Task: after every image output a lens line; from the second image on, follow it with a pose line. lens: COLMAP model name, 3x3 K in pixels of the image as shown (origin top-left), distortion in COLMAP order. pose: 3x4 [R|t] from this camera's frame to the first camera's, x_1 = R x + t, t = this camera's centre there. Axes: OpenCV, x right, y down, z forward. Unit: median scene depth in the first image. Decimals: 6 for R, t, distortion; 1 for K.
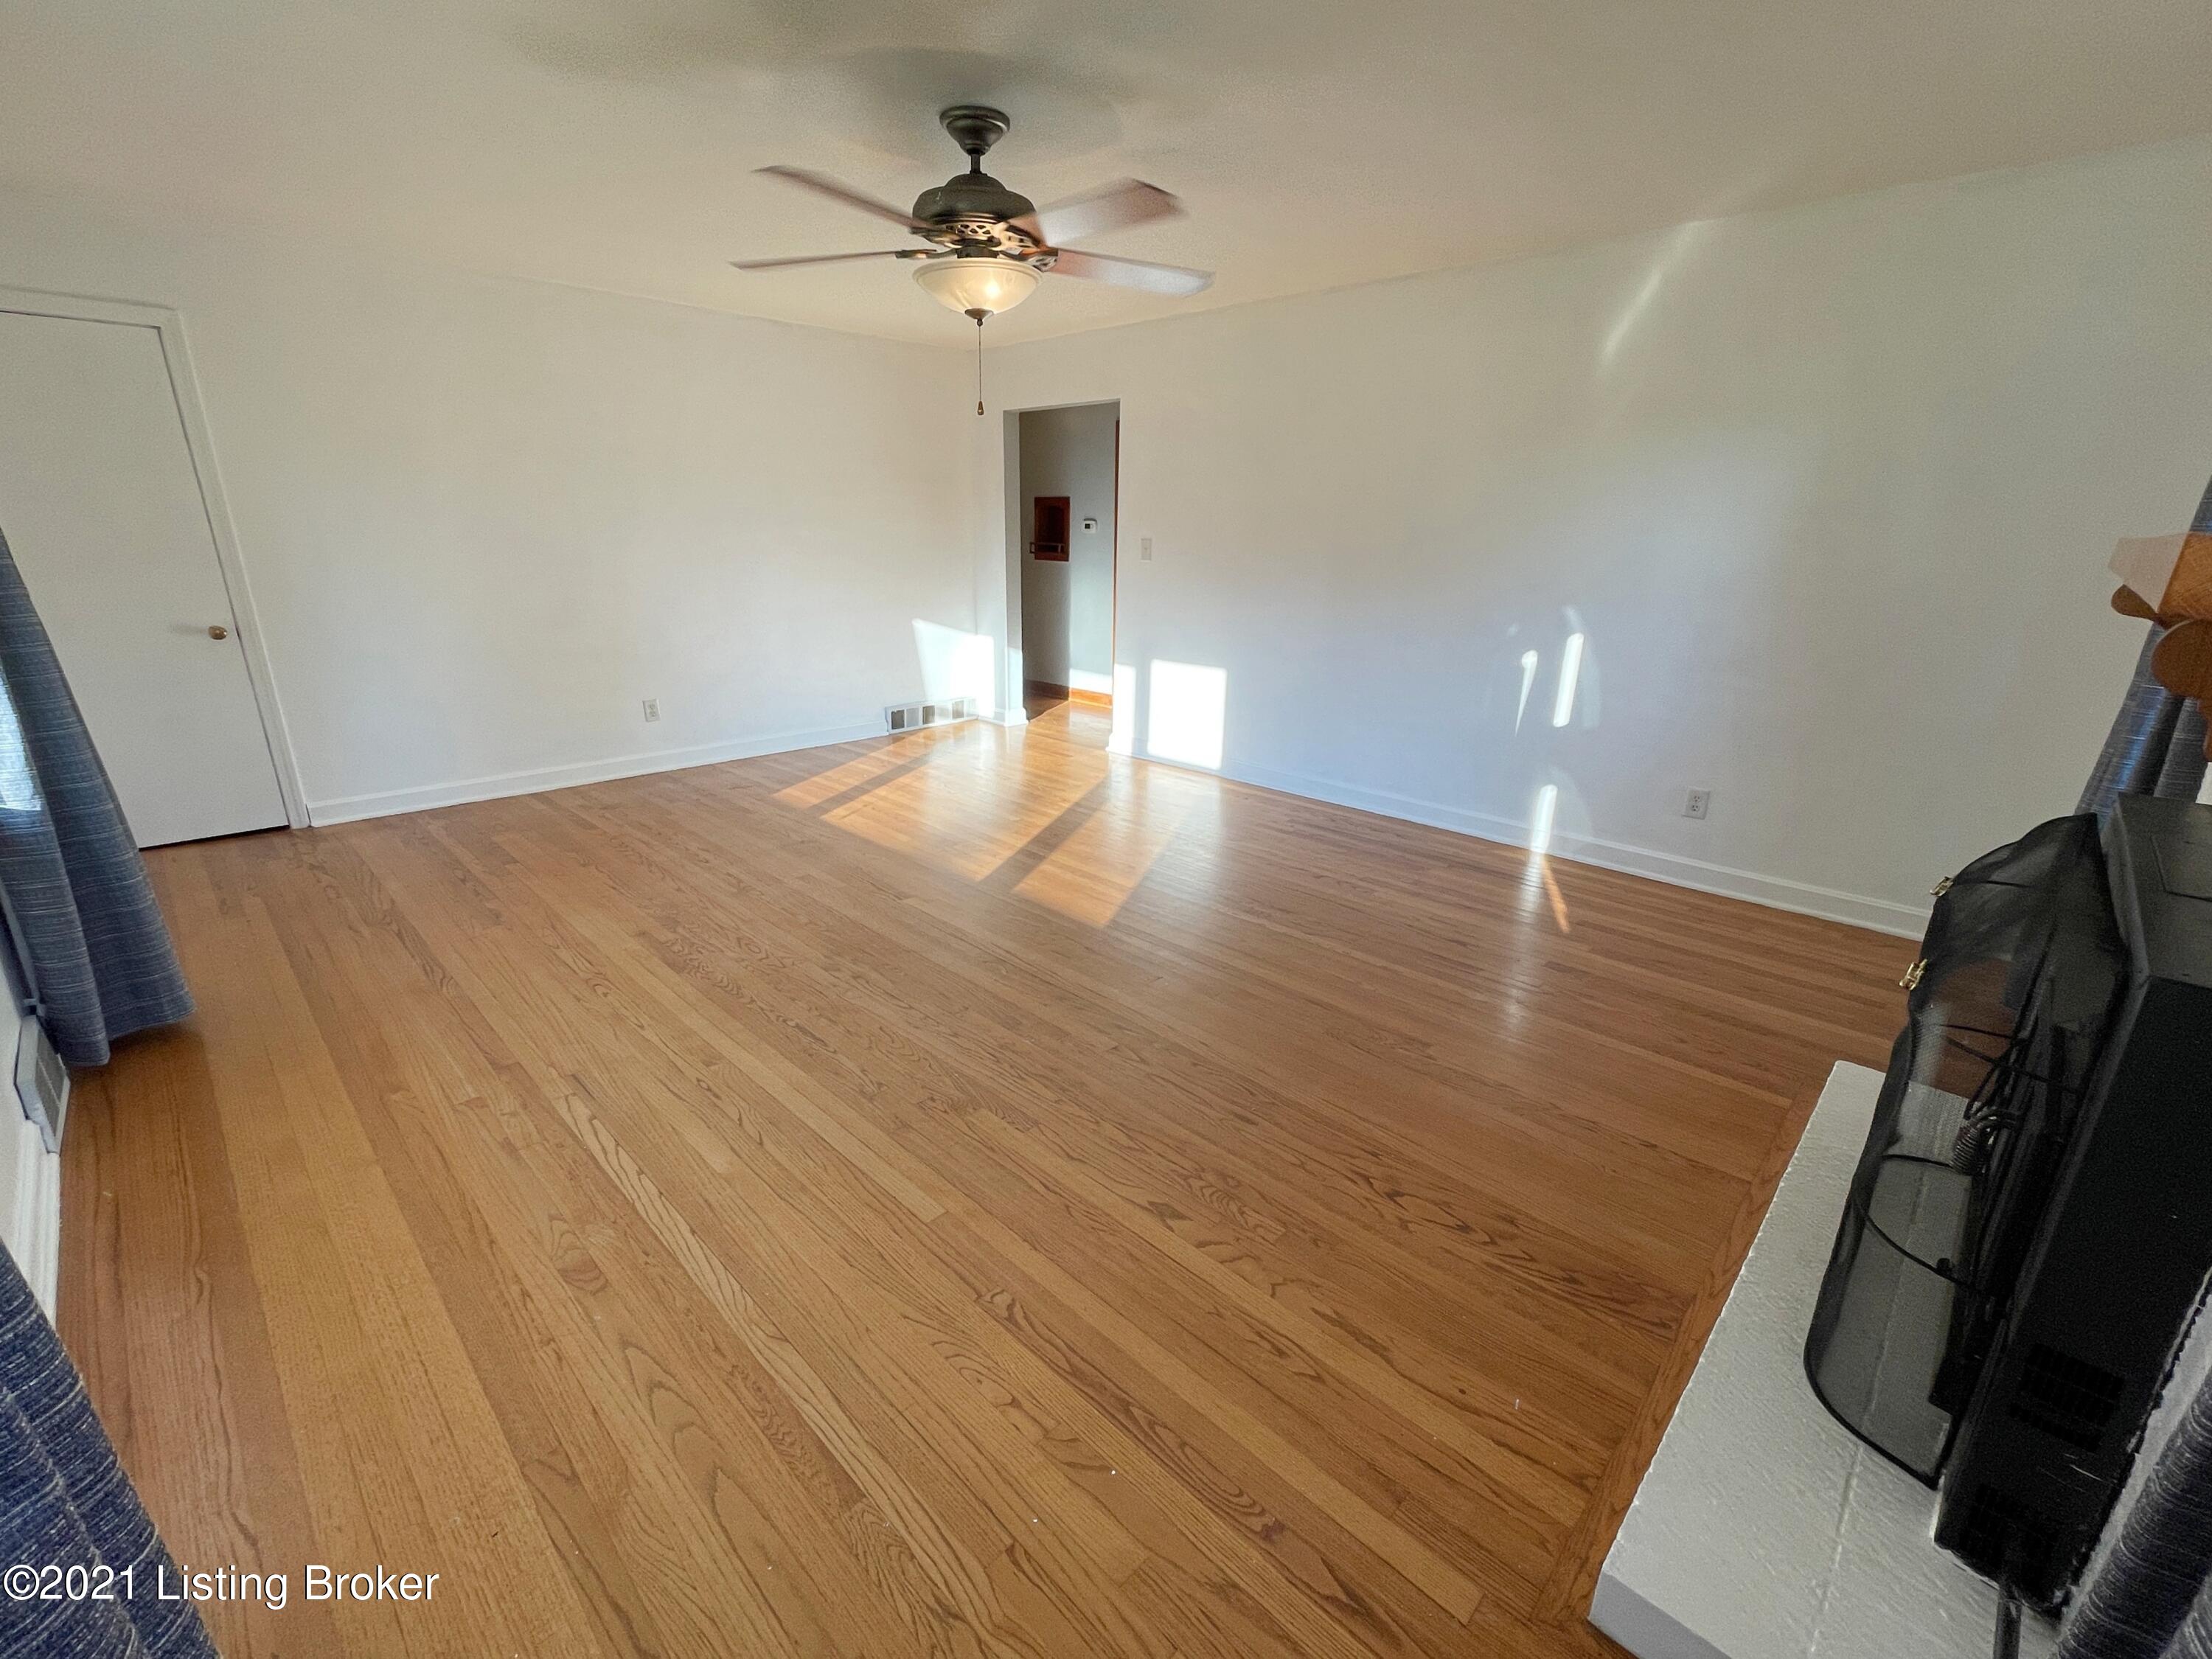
lens RADIAL K [[918.0, 0, 1106.0], [0, 918.0, 829.5], [0, 0, 1]] dist [-0.002118, -0.000129]
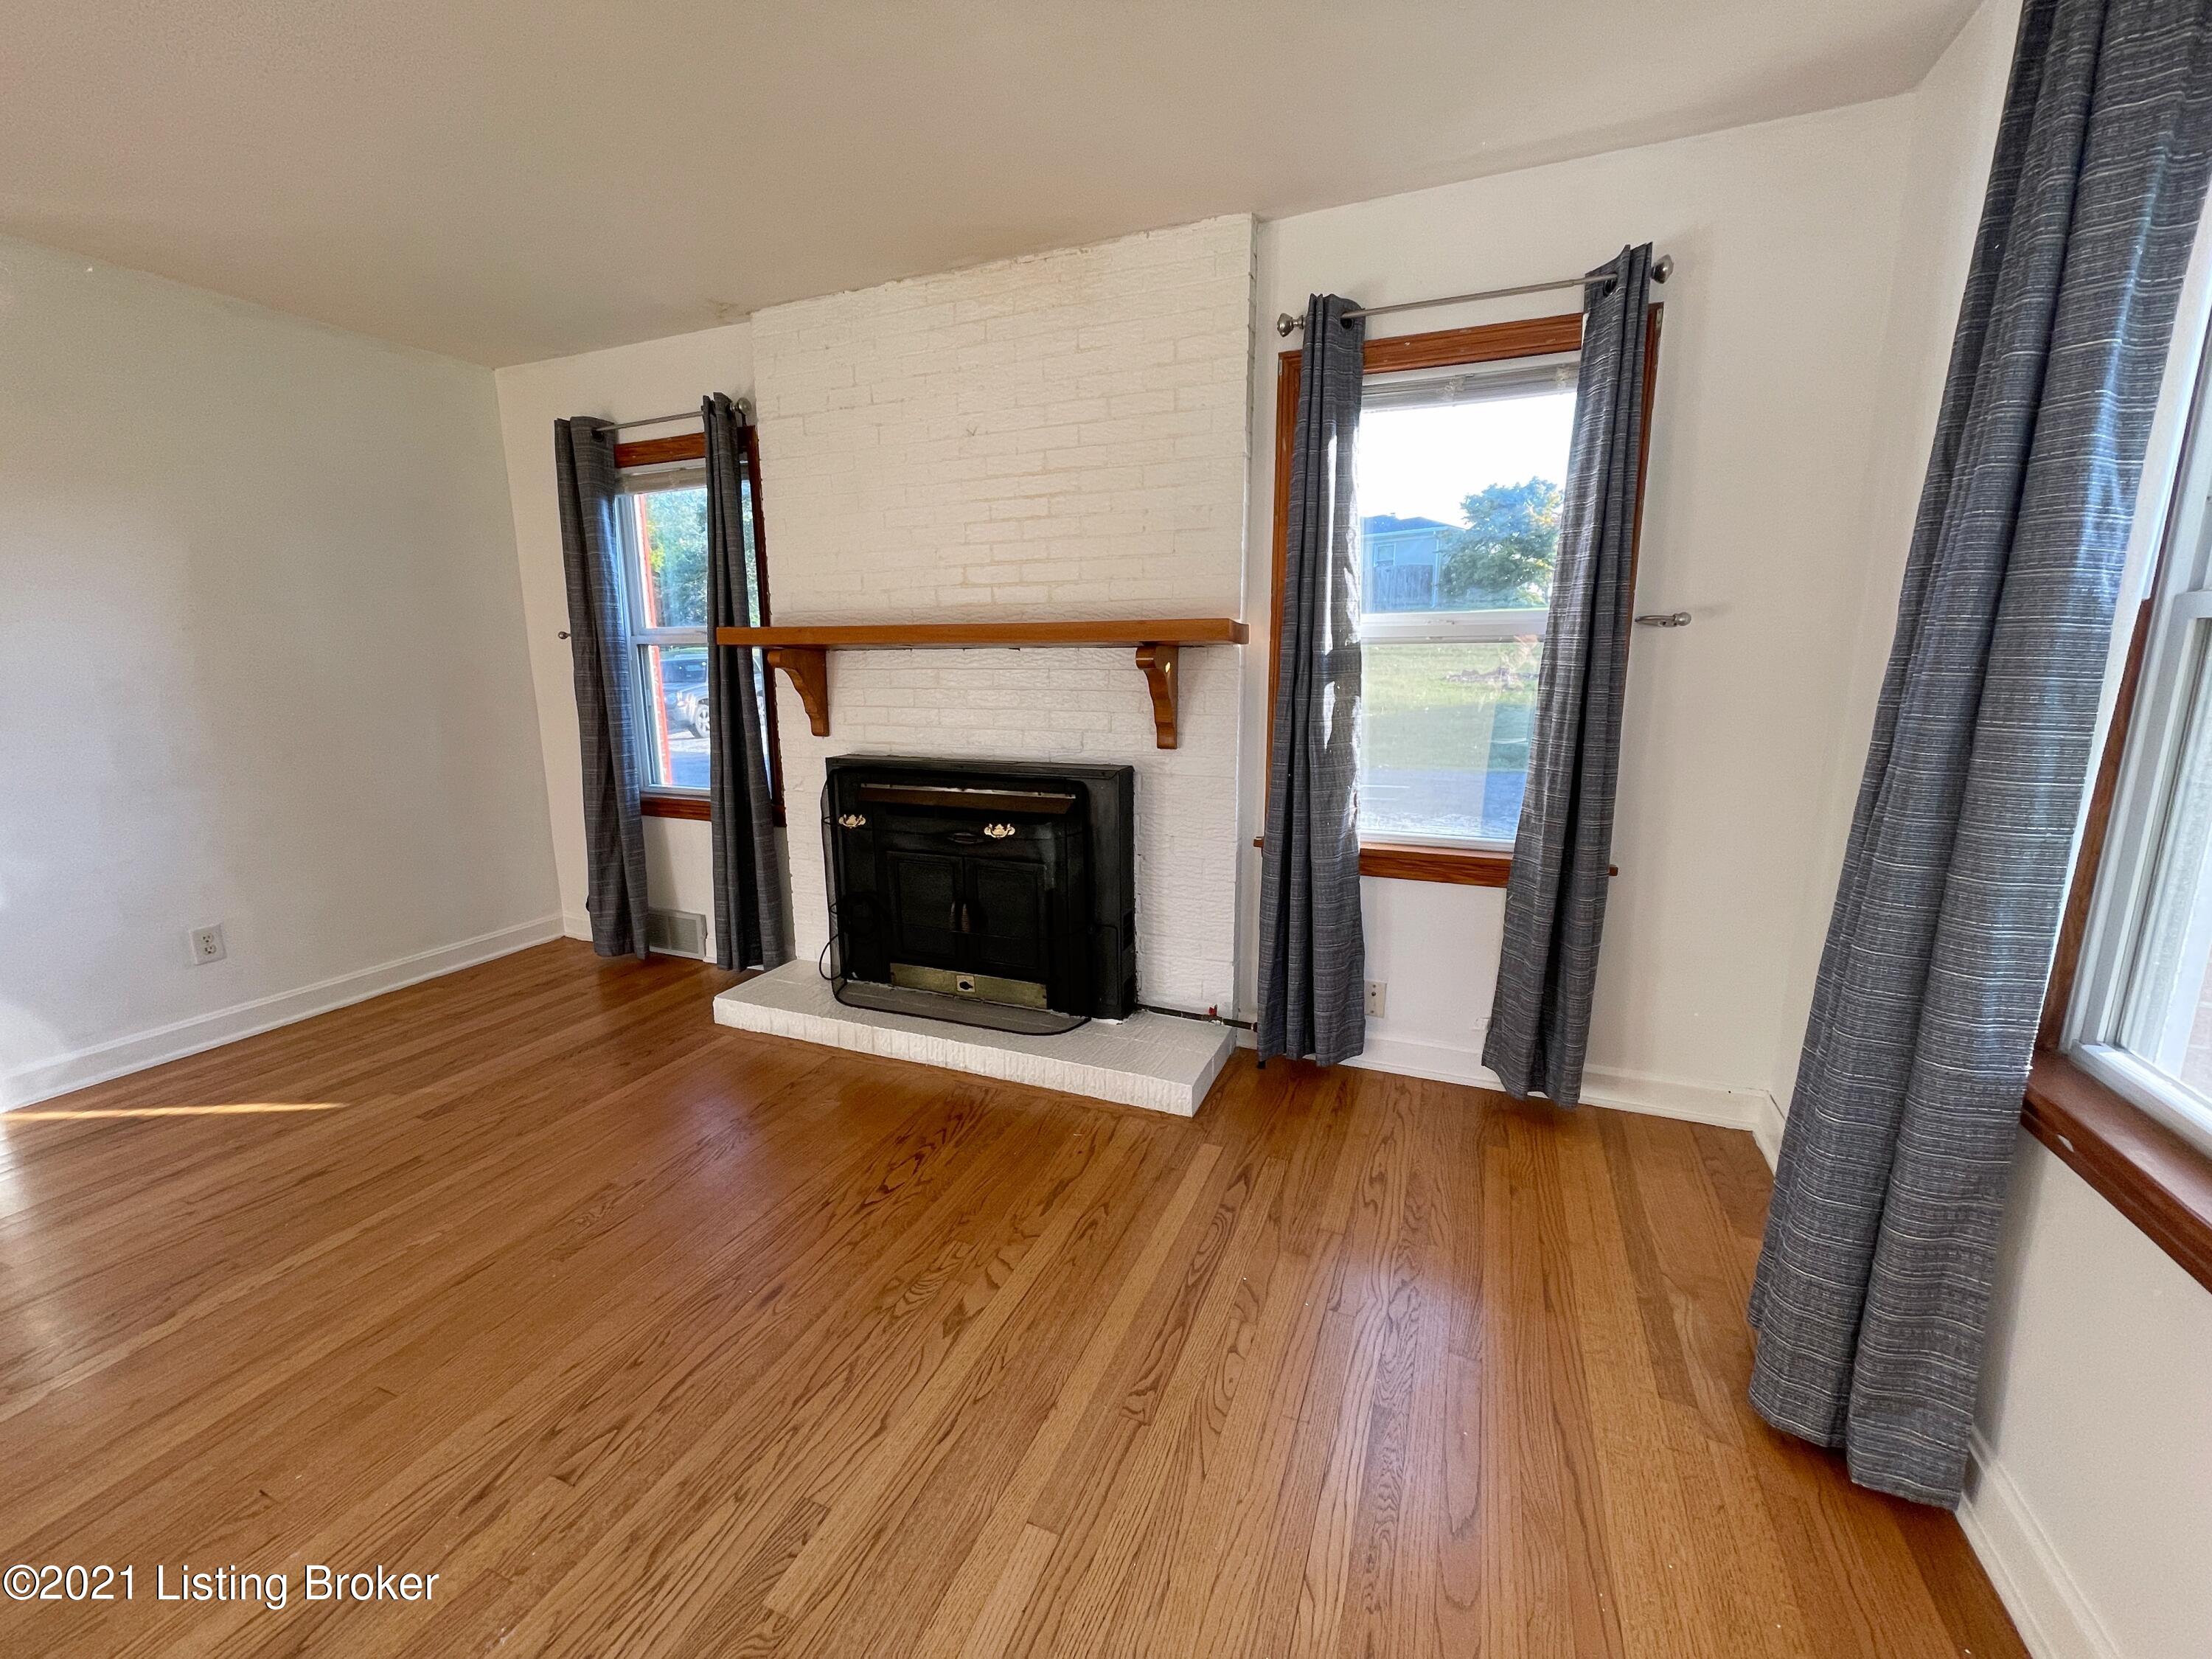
lens RADIAL K [[918.0, 0, 1106.0], [0, 918.0, 829.5], [0, 0, 1]] dist [-0.002118, -0.000129]
pose [[-0.361569, -0.192582, 0.912239, -0.785077], [0.294326, 0.904826, 0.307674, -0.285427], [-0.884670, 0.379741, -0.270475, 0.995415]]
